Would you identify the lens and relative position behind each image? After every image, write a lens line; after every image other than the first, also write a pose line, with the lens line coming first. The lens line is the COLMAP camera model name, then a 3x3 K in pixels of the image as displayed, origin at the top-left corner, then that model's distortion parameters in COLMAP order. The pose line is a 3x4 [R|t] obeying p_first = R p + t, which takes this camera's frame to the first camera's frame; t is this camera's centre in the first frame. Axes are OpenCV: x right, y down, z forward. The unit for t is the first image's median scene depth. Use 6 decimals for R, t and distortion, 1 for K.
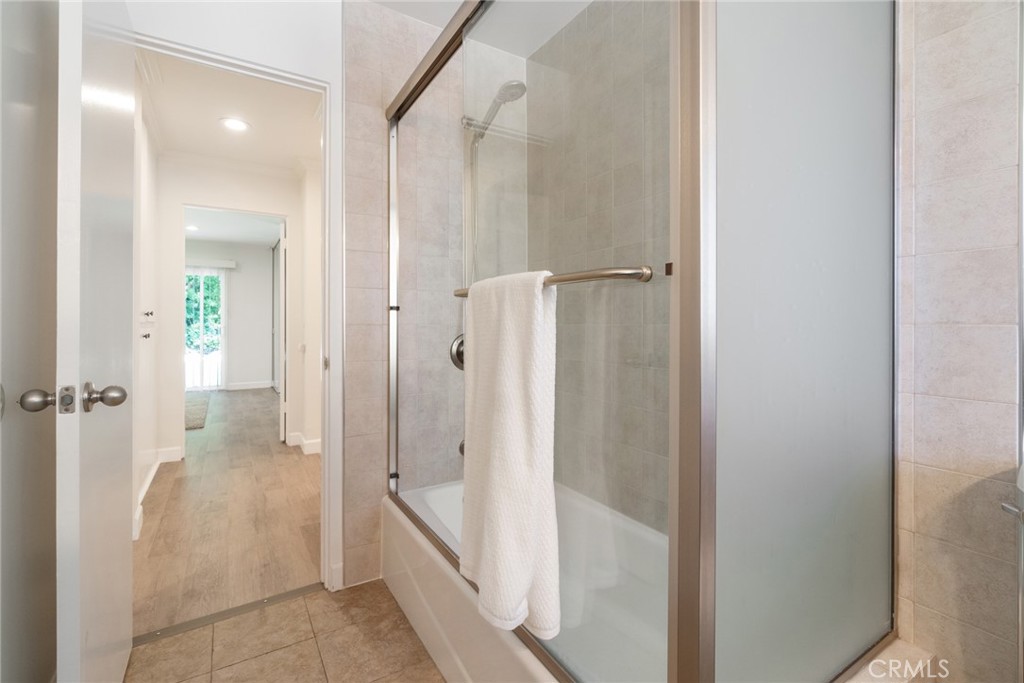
lens RADIAL K [[446.7, 0, 490.4], [0, 446.7, 317.3], [0, 0, 1]] dist [-0.000559, -0.001809]
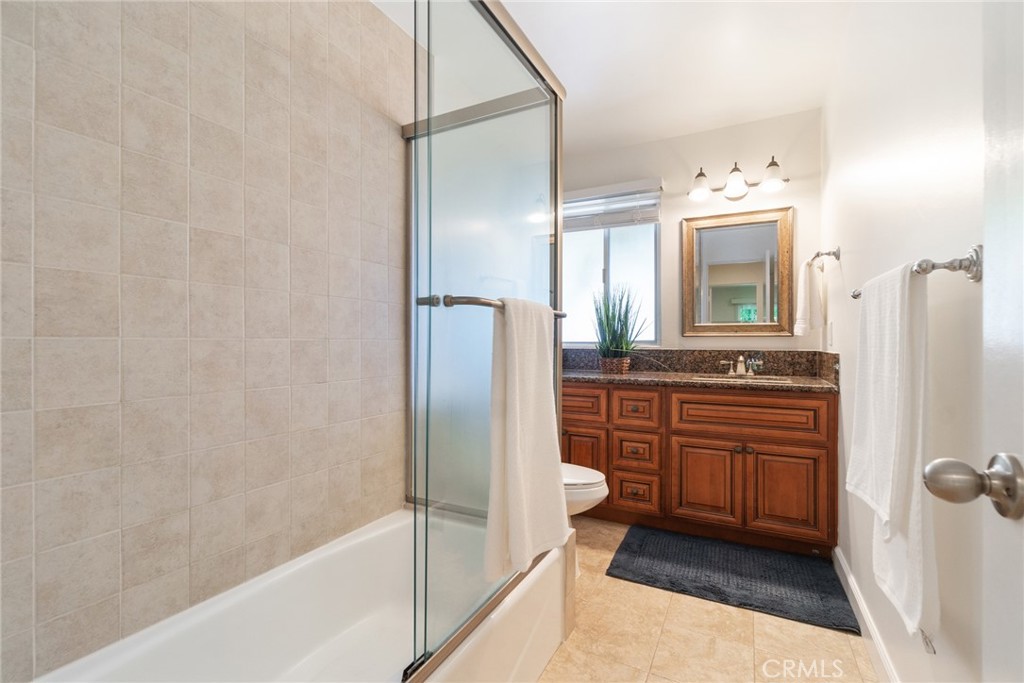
lens RADIAL K [[446.7, 0, 507.0], [0, 446.7, 343.1], [0, 0, 1]] dist [-0.000559, -0.001809]
pose [[-0.532629, 0.000607, 0.846349, -0.583762], [-0.003323, 0.999991, -0.002809, 0.024623], [-0.846342, -0.004309, -0.532622, 0.993180]]
